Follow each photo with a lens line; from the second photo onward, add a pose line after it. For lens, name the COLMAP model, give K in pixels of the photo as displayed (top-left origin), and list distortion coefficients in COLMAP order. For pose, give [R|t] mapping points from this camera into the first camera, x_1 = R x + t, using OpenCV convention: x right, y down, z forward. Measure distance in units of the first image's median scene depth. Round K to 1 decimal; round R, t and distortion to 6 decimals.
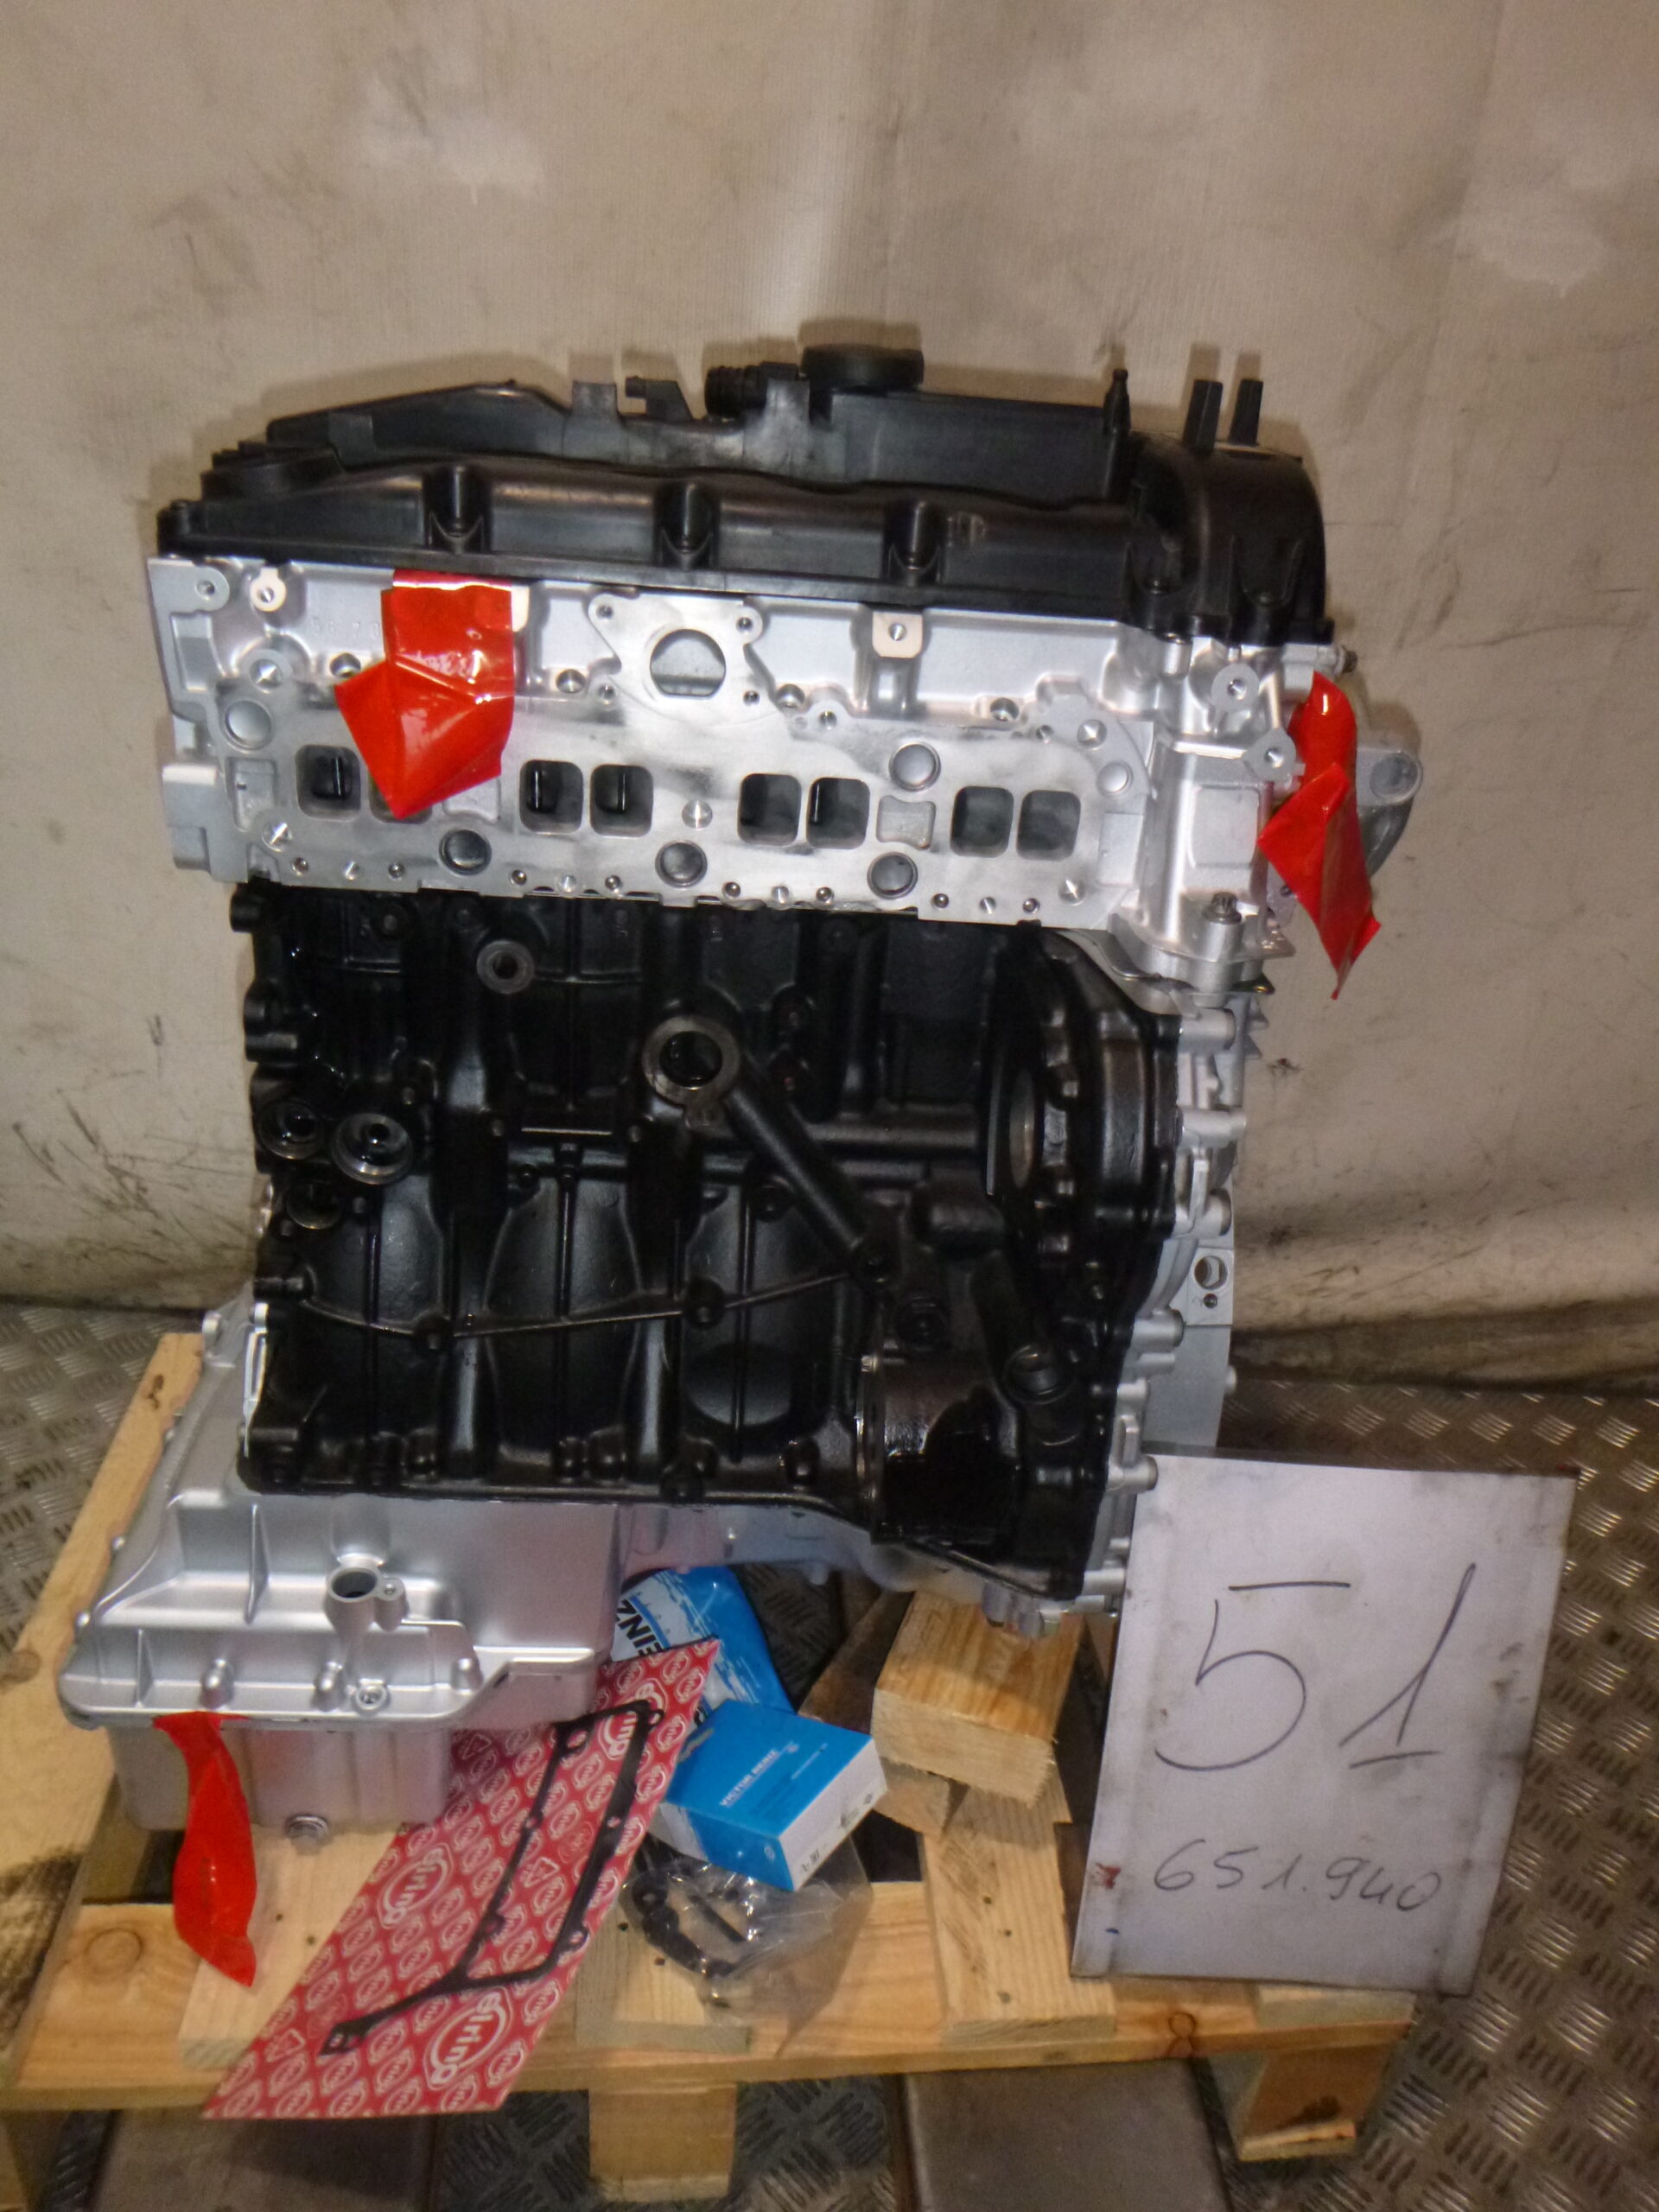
lens RADIAL K [[1588.0, 0, 834.1], [0, 1588.0, 1170.8], [0, 0, 1]] dist [-0.058014, 0.029755]
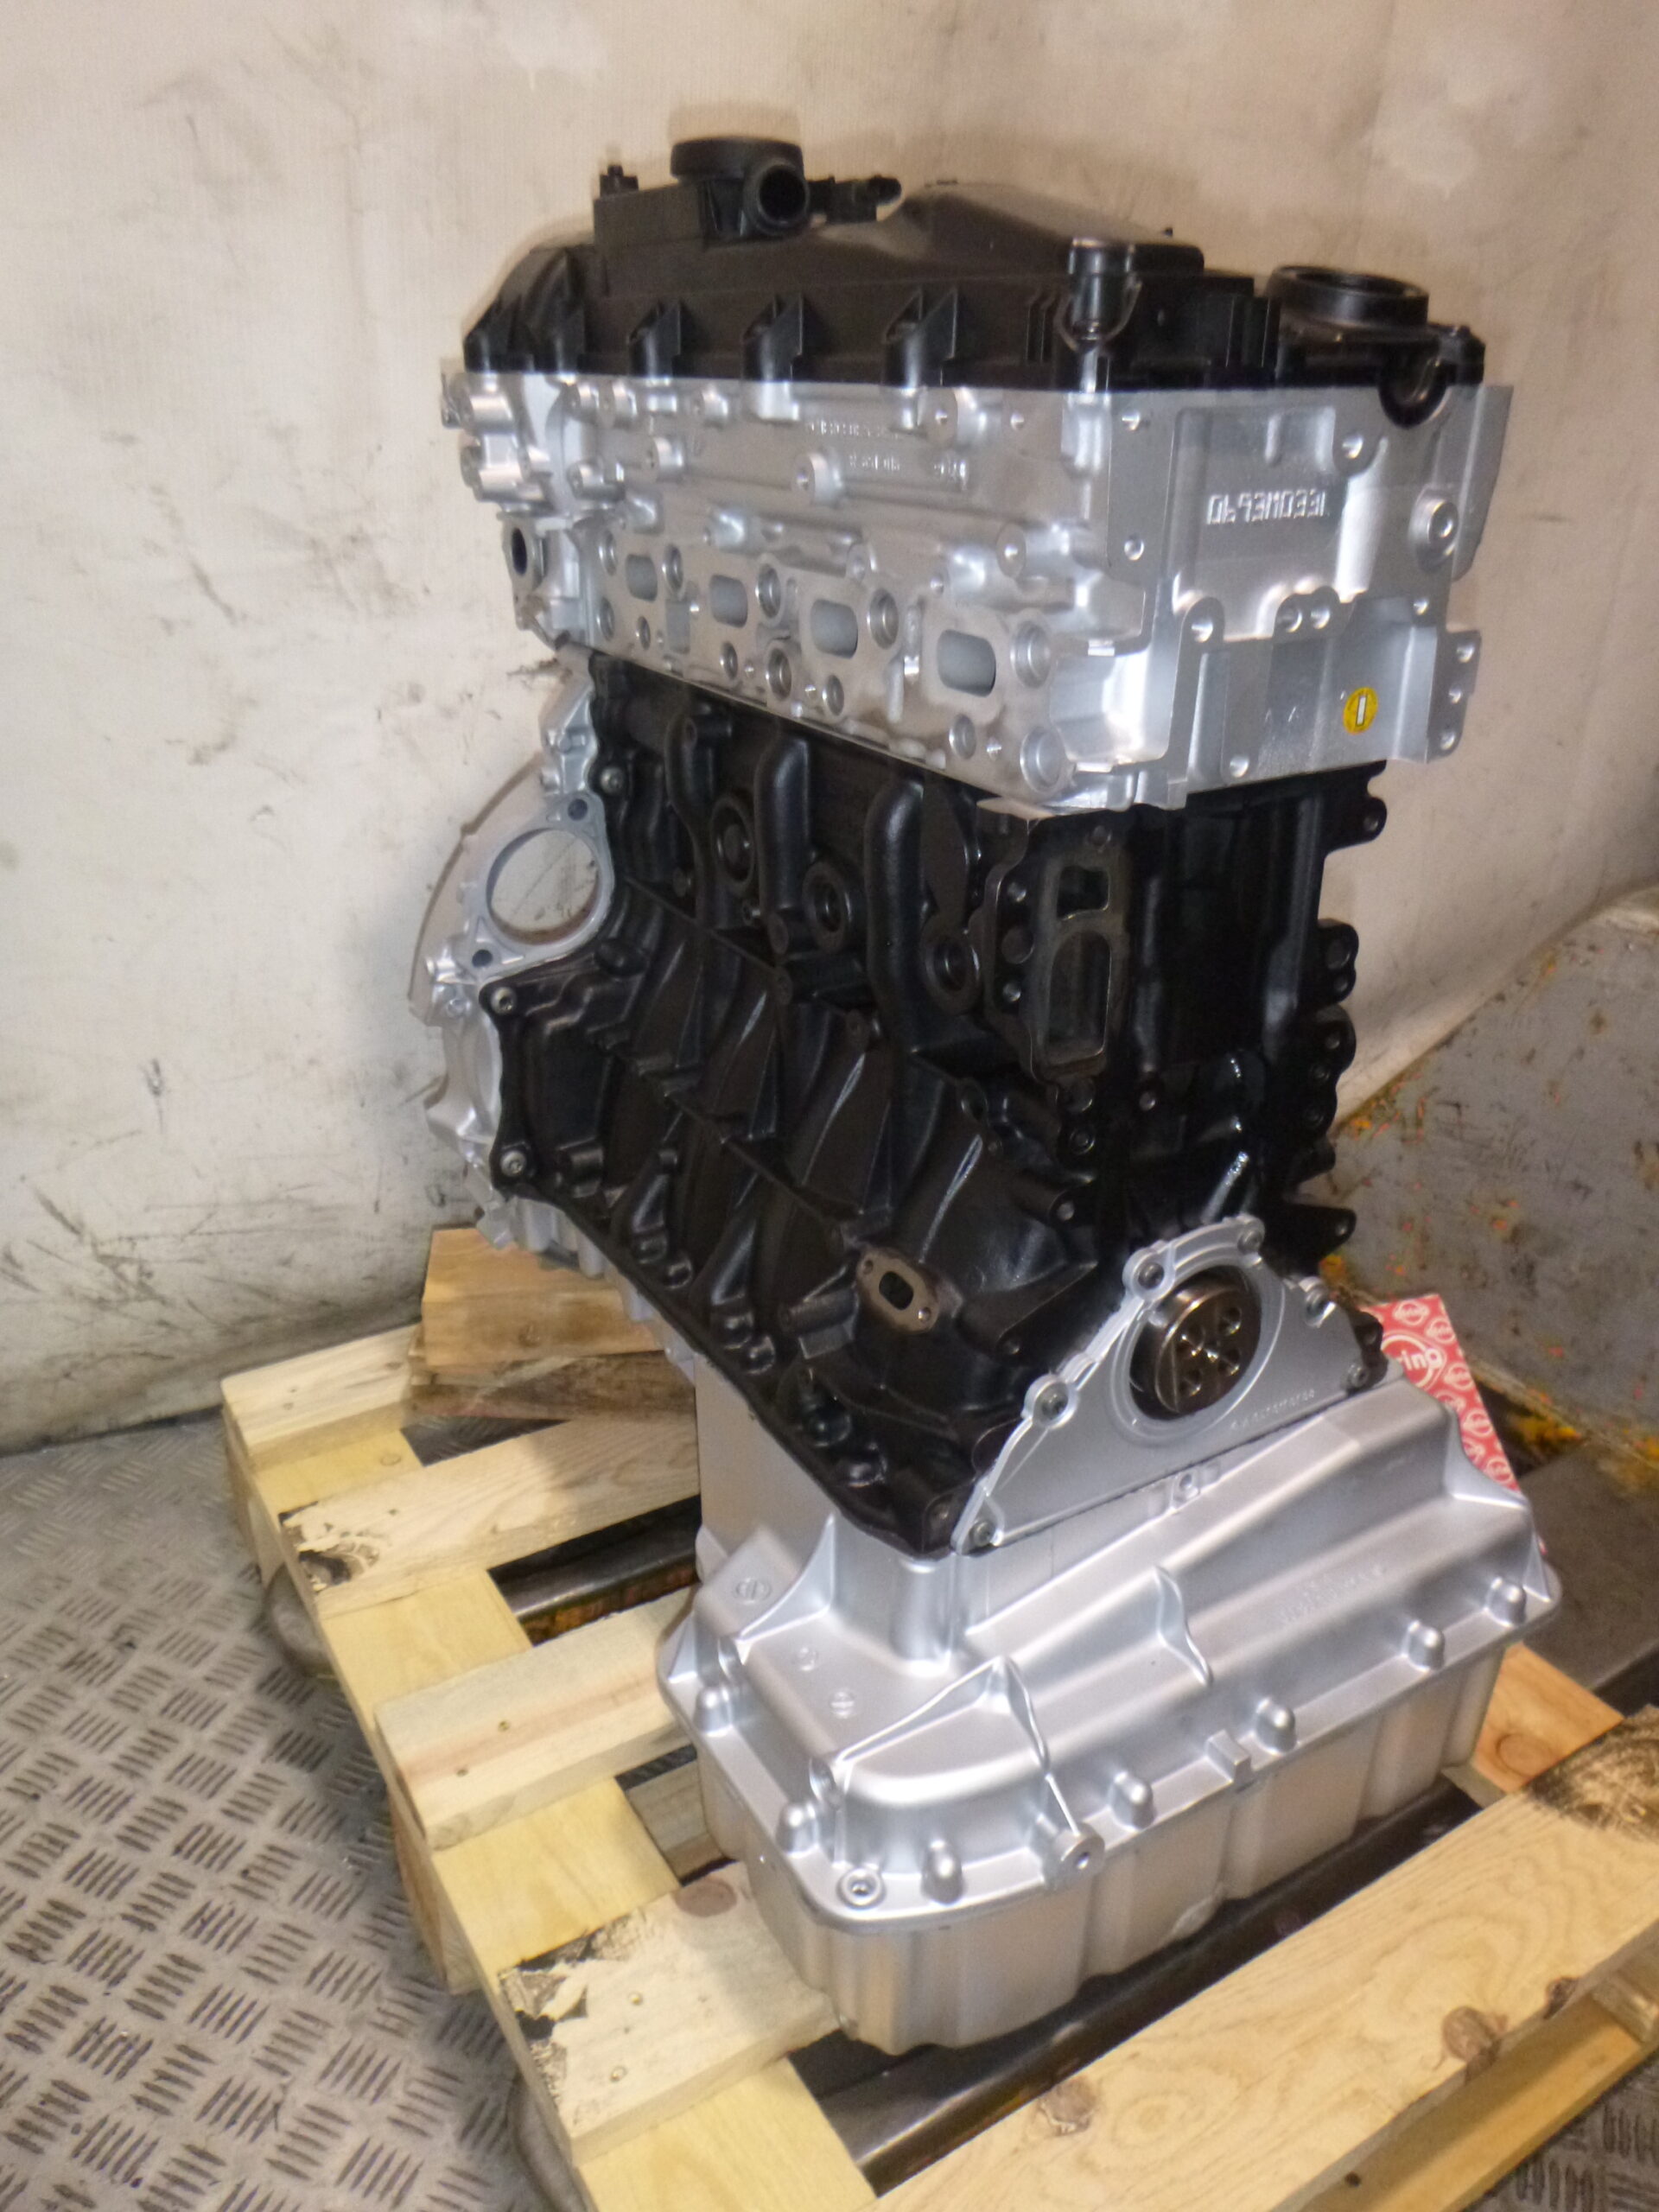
lens RADIAL K [[1588.0, 0, 834.1], [0, 1588.0, 1170.8], [0, 0, 1]] dist [-0.058014, 0.029755]
pose [[0.910183, -0.213513, 0.354936, -0.395125], [0.220004, 0.975240, 0.022489, 0.020126], [-0.350950, 0.057618, 0.934620, 0.080244]]
